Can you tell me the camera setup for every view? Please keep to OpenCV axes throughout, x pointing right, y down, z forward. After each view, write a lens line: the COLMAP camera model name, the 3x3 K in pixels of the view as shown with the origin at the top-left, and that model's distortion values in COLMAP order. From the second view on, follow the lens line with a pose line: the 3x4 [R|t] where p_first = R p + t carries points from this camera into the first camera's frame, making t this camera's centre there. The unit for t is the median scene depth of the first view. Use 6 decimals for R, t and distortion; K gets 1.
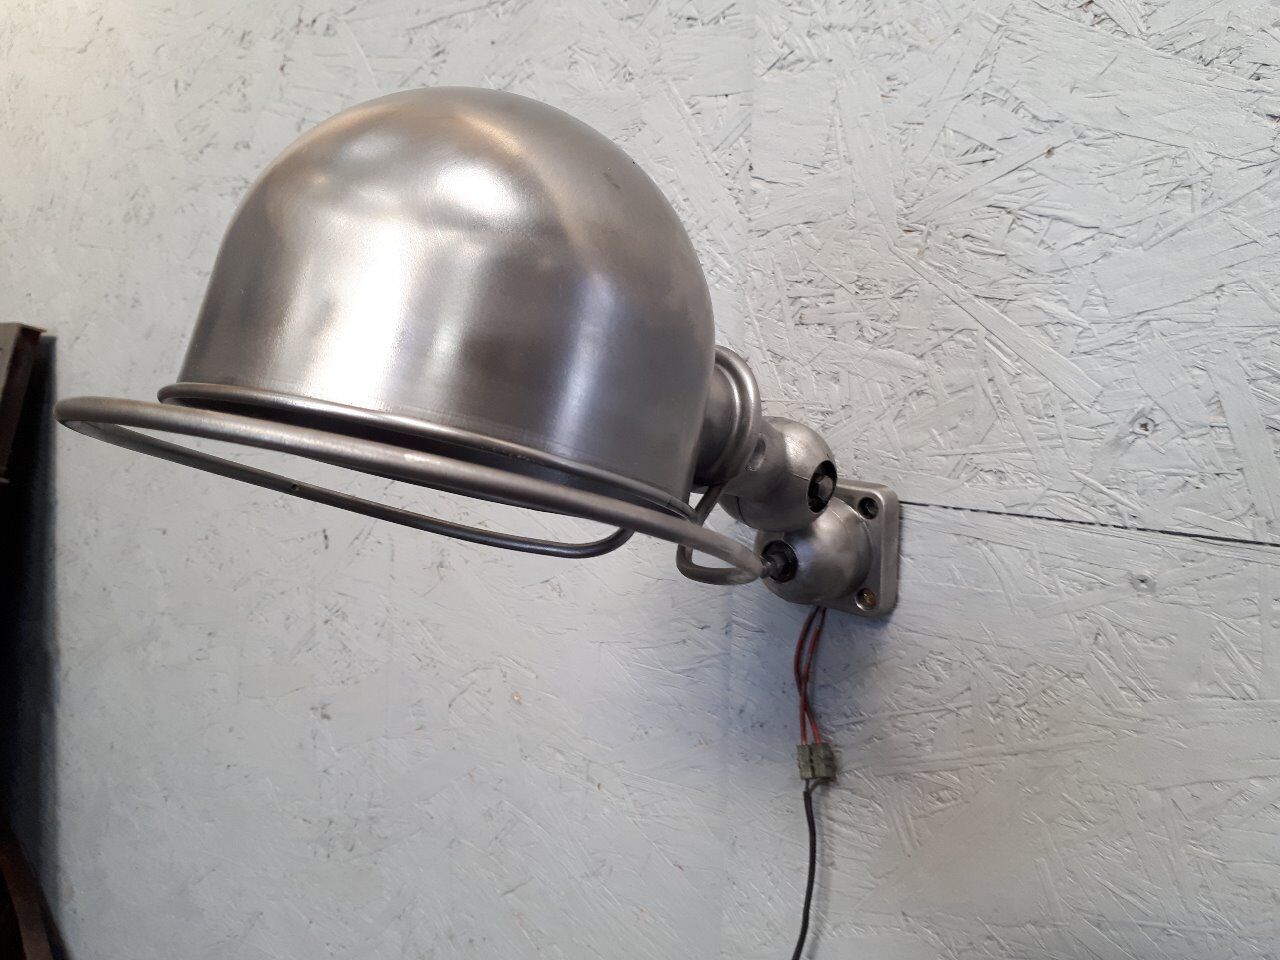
lens RADIAL K [[1046.2, 0, 636.1], [0, 1046.2, 473.8], [0, 0, 1]] dist [-0.016573, -0.025427]
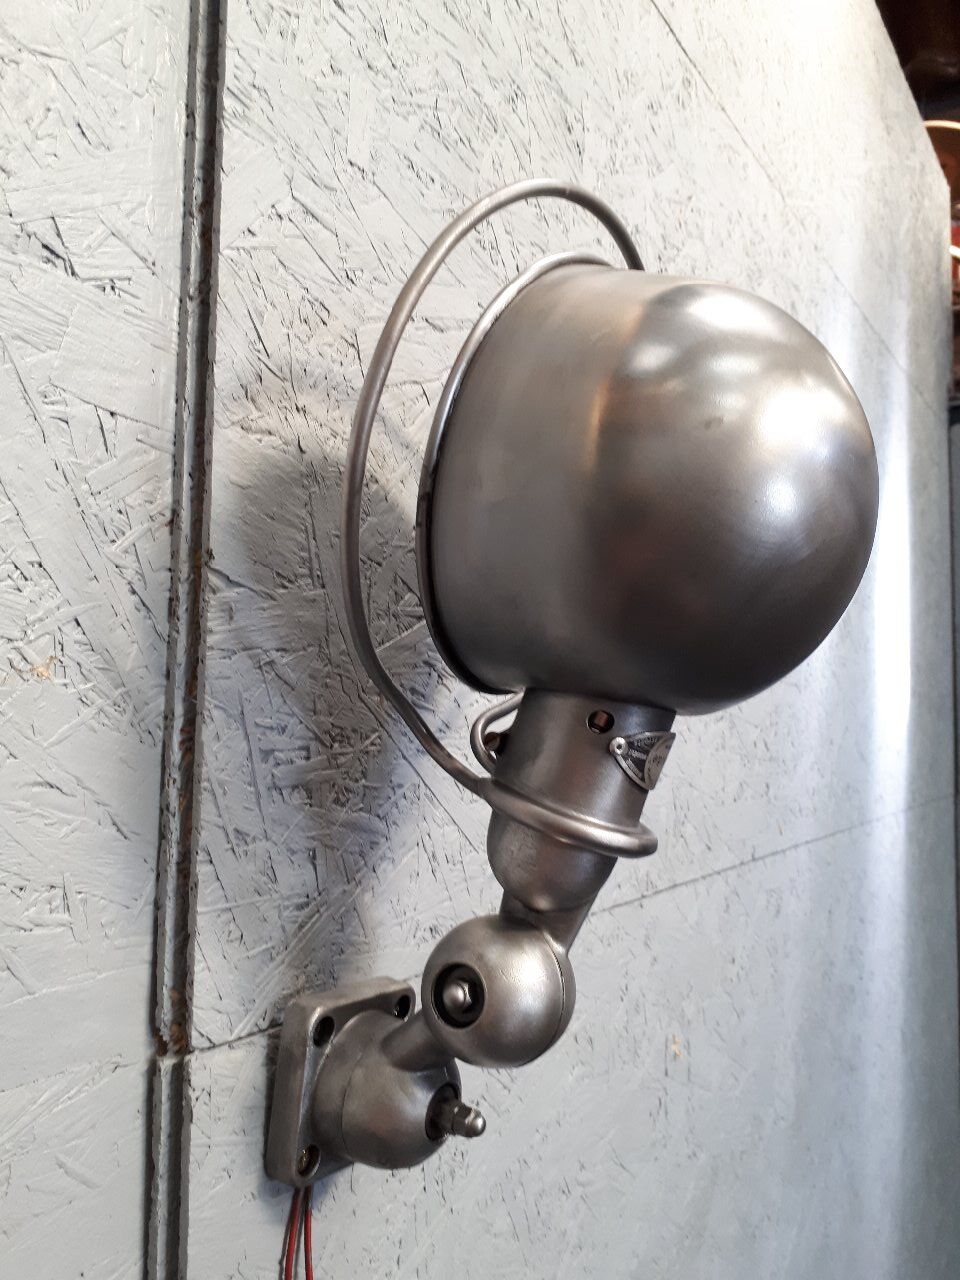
lens RADIAL K [[1046.2, 0, 441.3], [0, 1046.2, 633.9], [0, 0, 1]] dist [-0.016573, -0.025427]
pose [[-0.134832, 0.057227, 0.989215, -0.629041], [0.092979, 0.994657, -0.044869, -0.226108], [-0.986496, 0.085927, -0.139432, 1.075357]]
